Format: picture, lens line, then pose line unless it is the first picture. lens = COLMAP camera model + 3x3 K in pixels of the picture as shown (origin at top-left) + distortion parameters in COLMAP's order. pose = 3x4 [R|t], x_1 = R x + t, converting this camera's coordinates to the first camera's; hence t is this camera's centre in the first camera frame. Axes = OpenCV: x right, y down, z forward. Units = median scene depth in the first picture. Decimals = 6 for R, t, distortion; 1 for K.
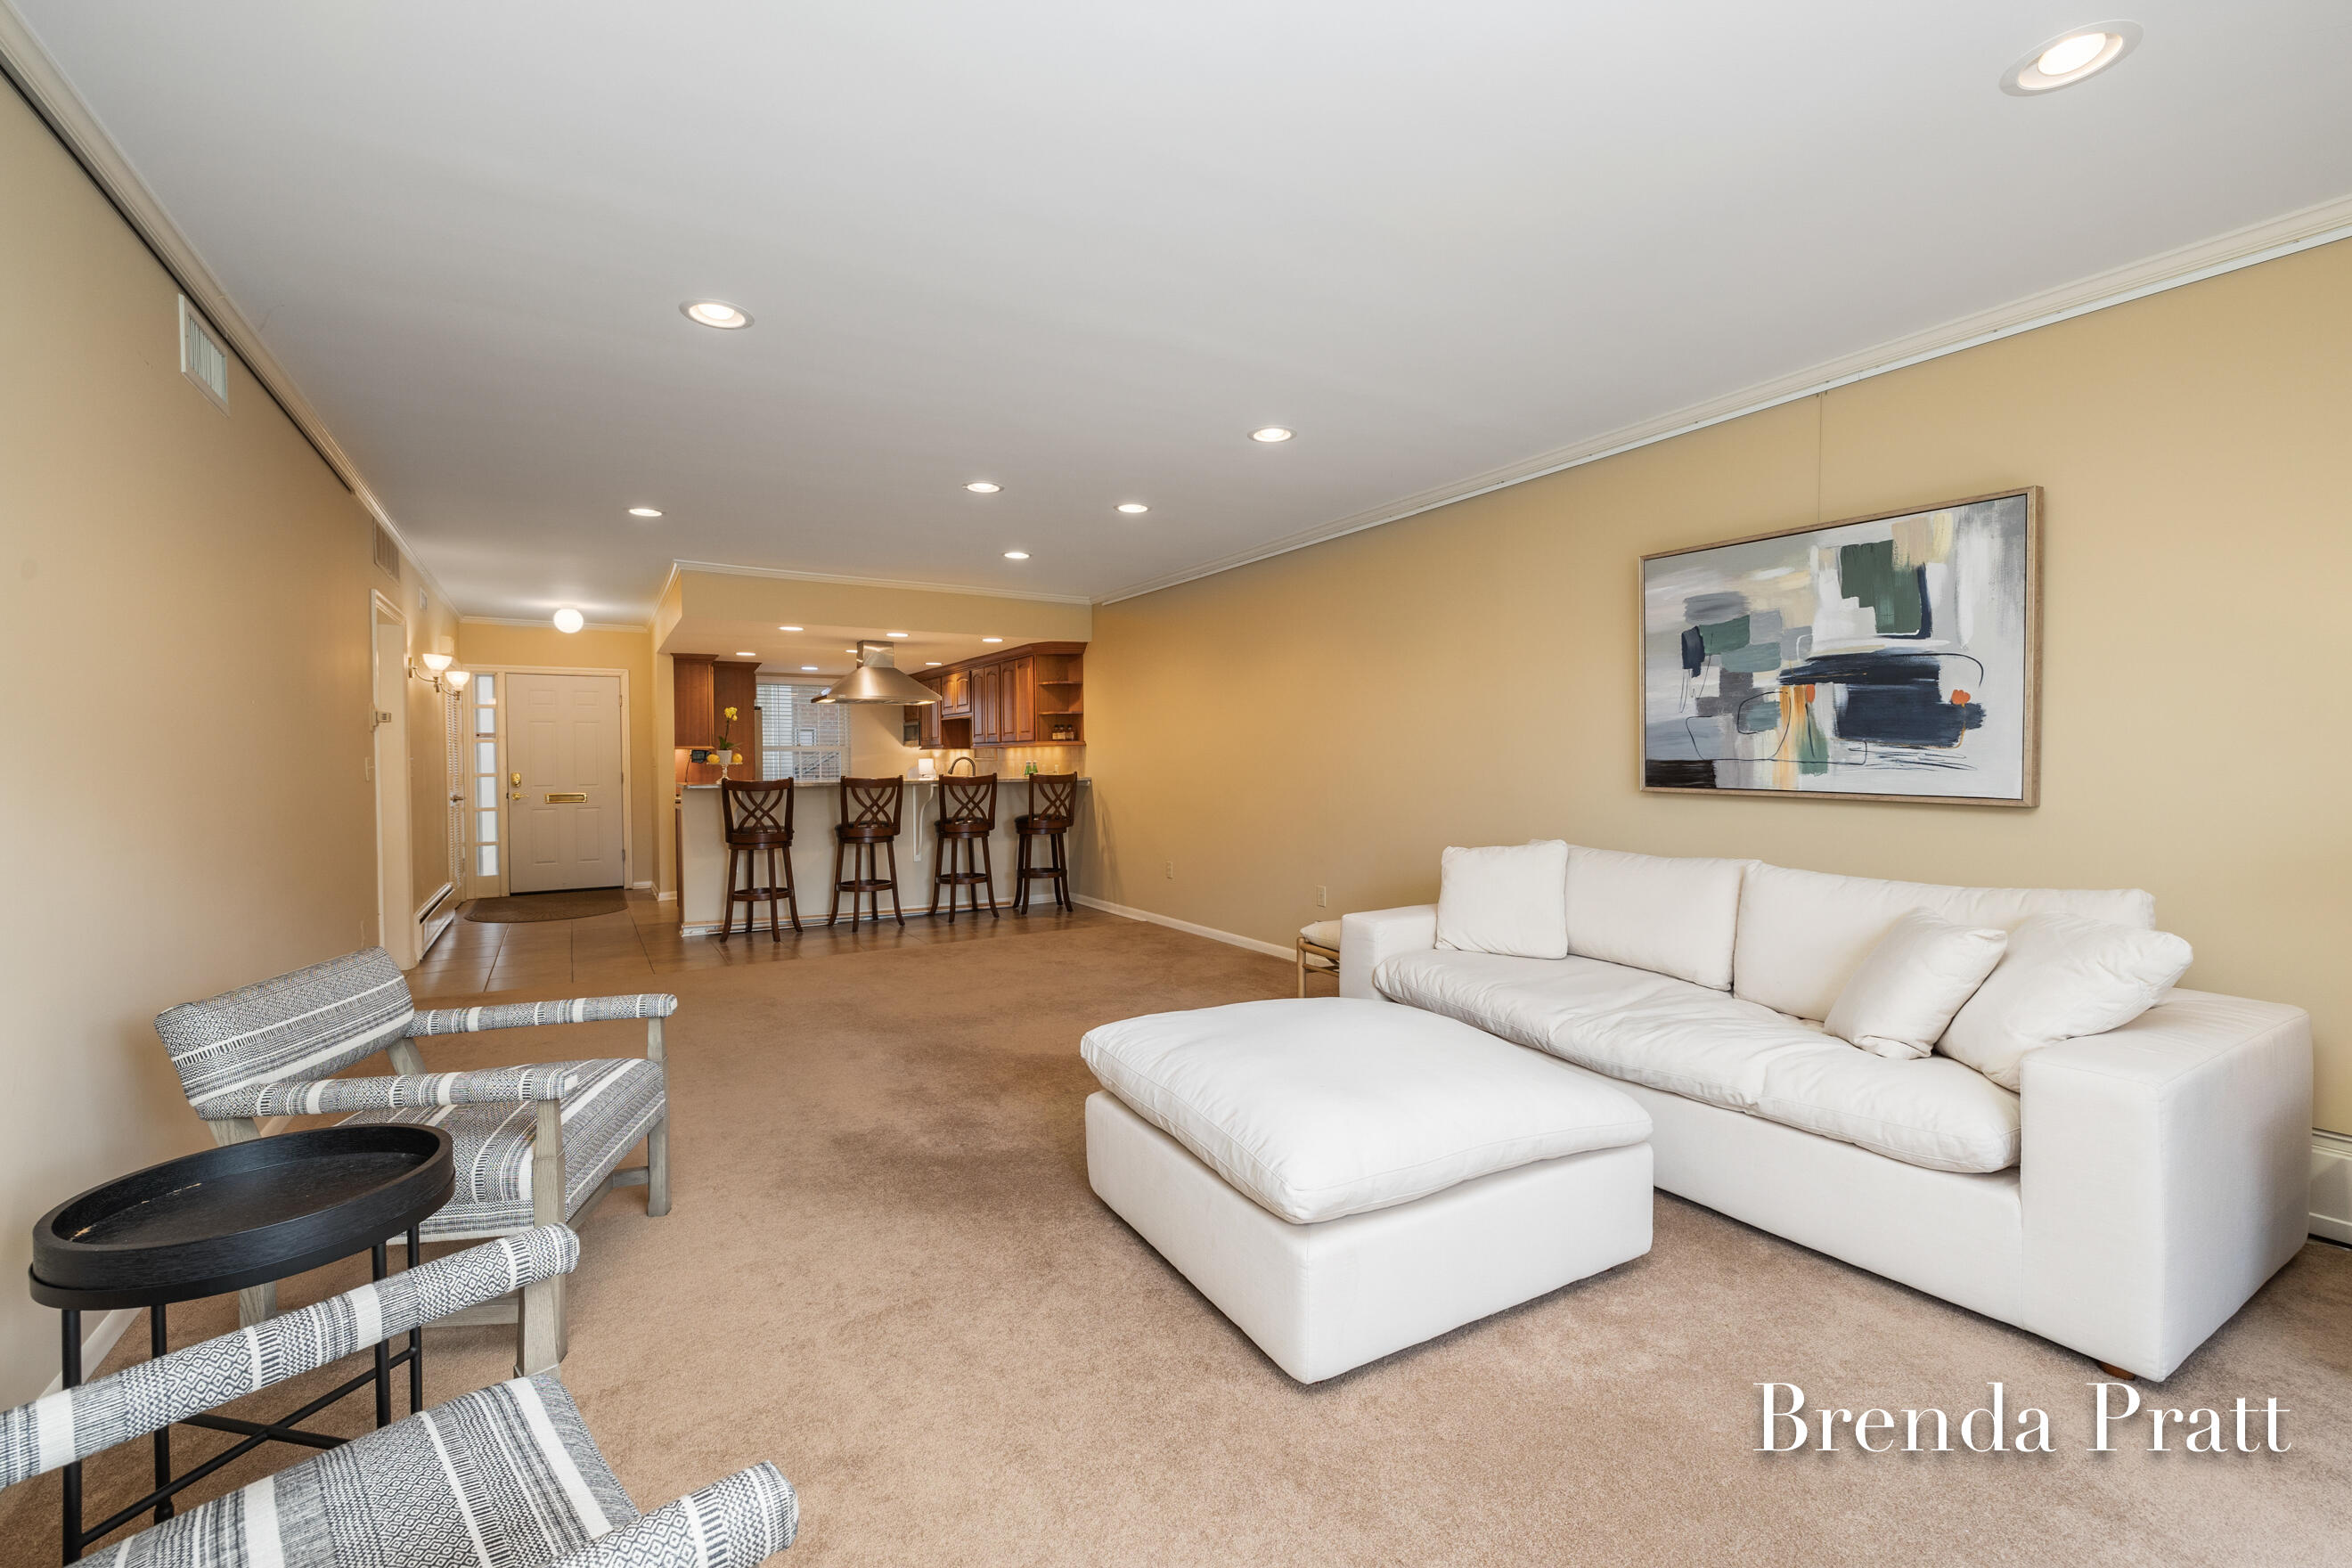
lens RADIAL K [[995.5, 0, 1167.9], [0, 995.5, 768.2], [0, 0, 1]] dist [-0.017659, 0.000248]
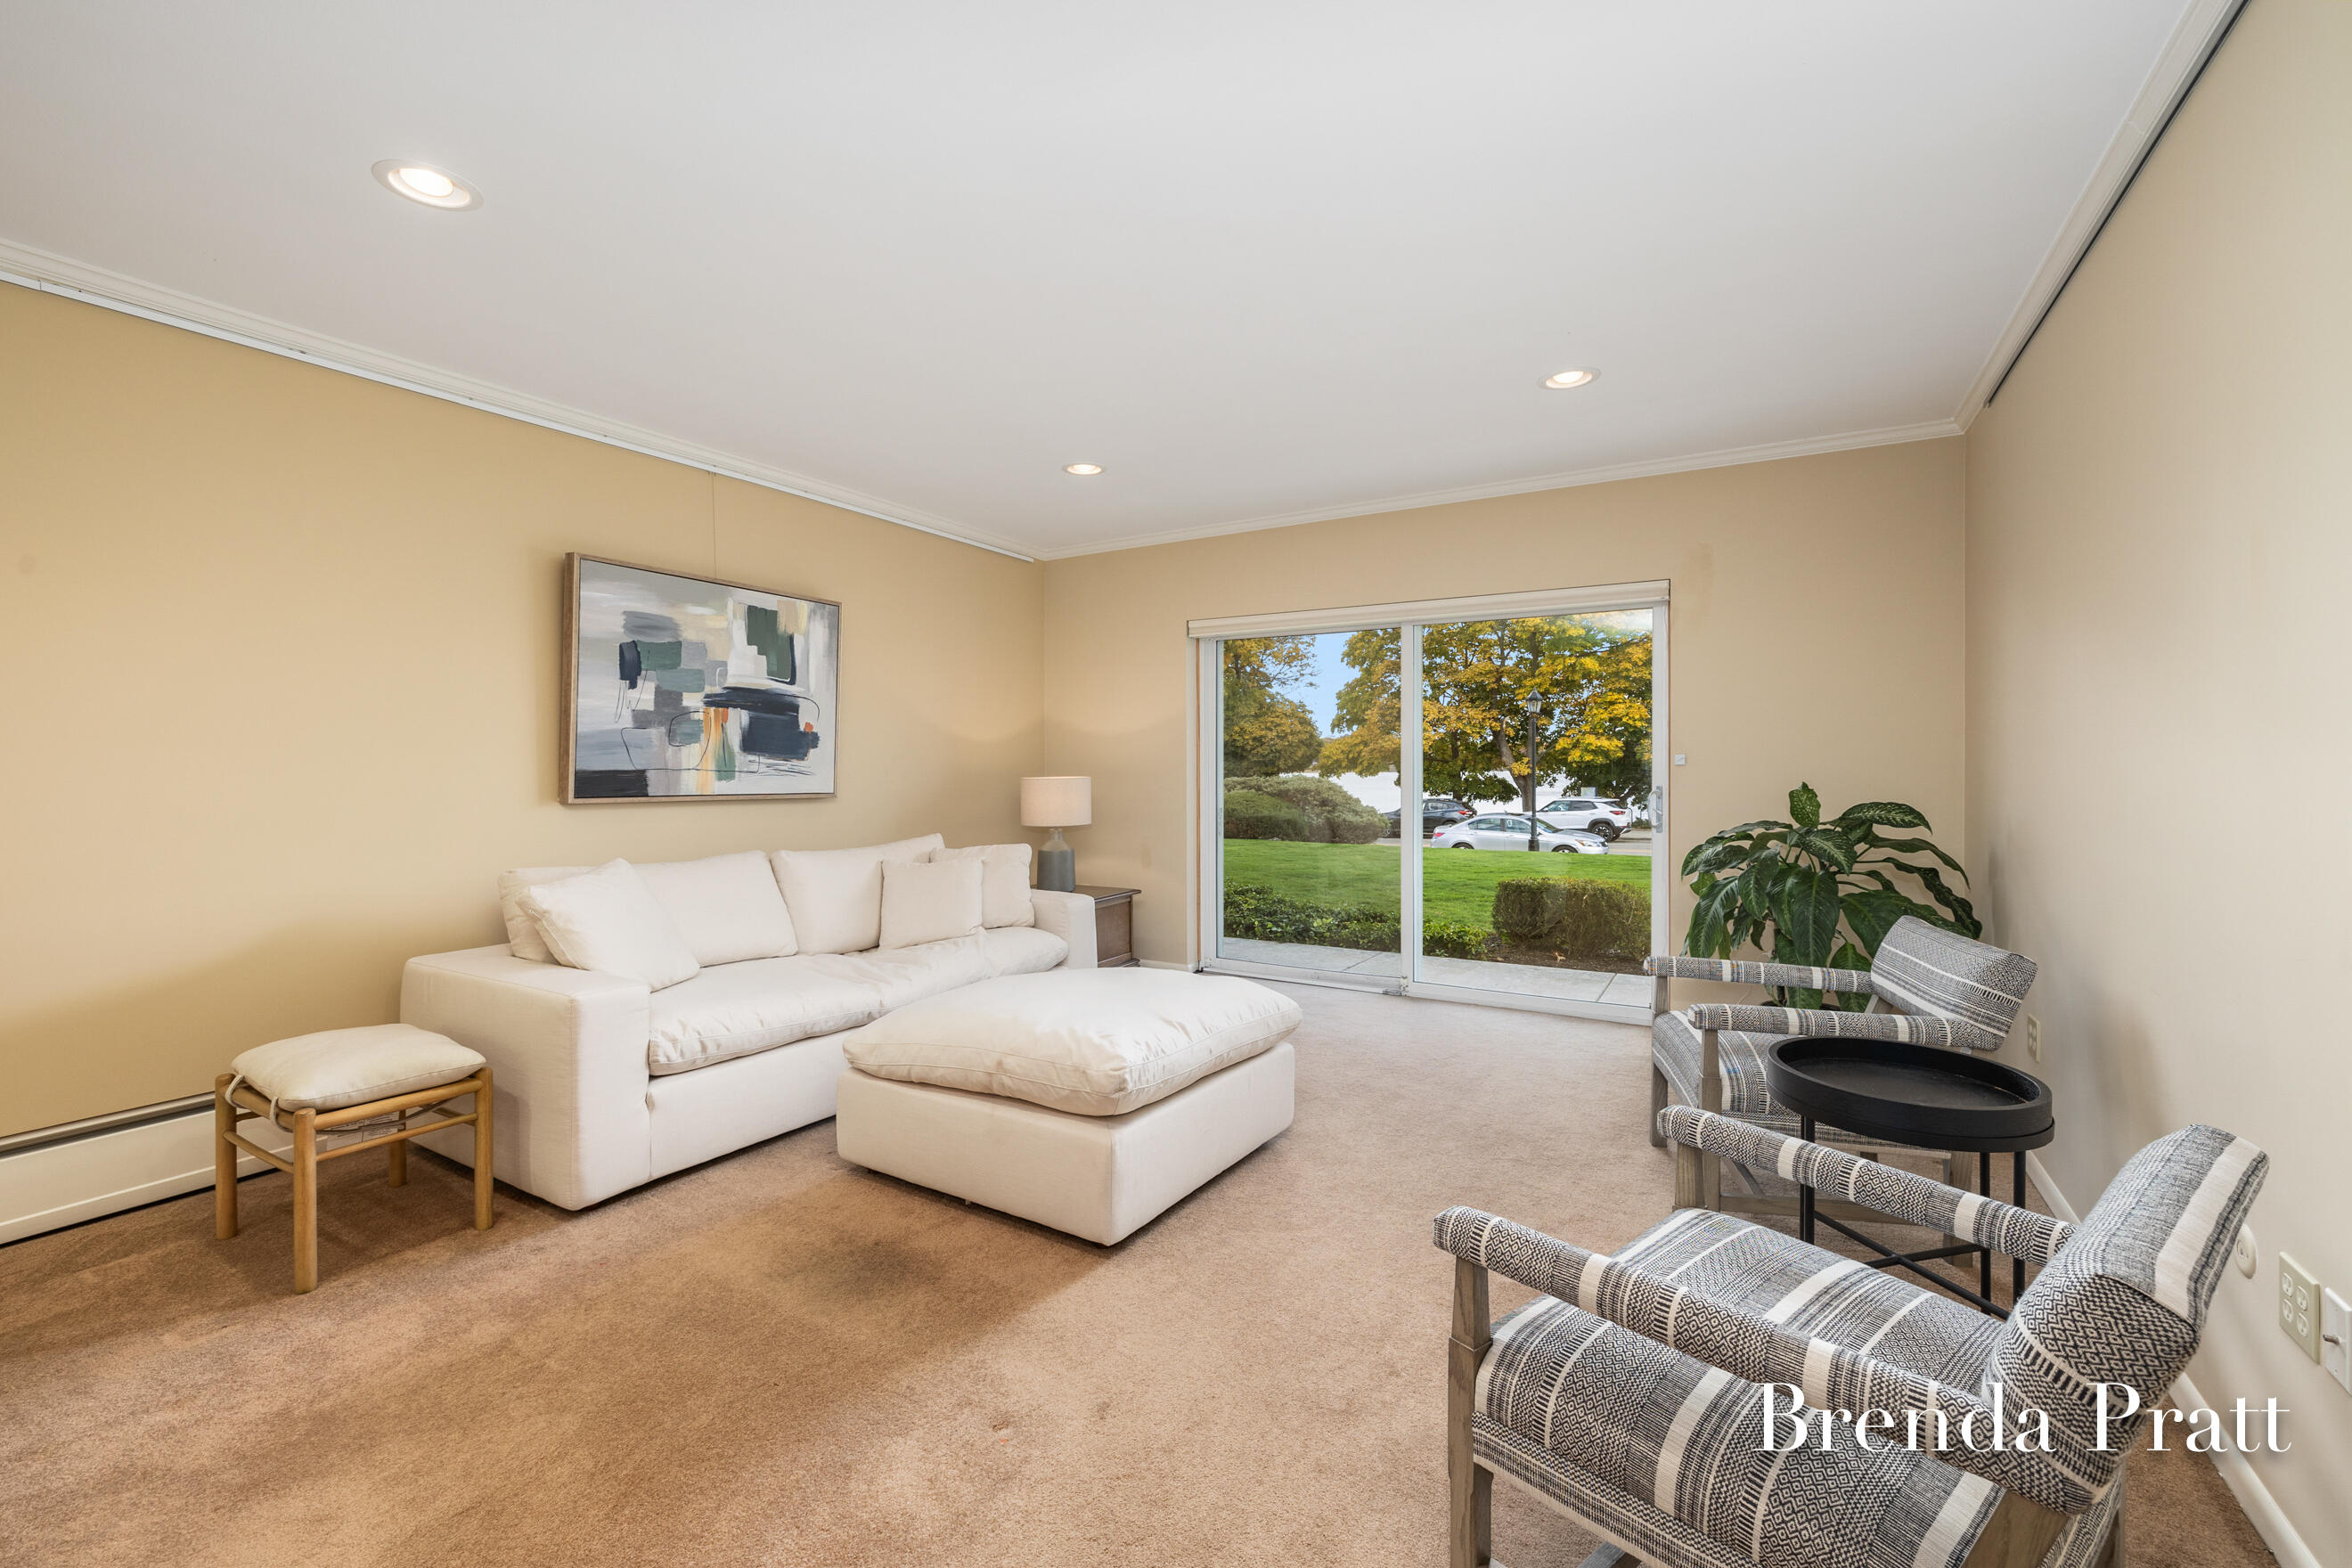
lens RADIAL K [[995.5, 0, 1167.9], [0, 995.5, 768.2], [0, 0, 1]] dist [-0.017659, 0.000248]
pose [[-0.485155, -0.001869, 0.874426, -0.683311], [0.009247, 0.999931, 0.007267, -0.013034], [-0.874379, 0.011612, -0.485104, 1.080796]]
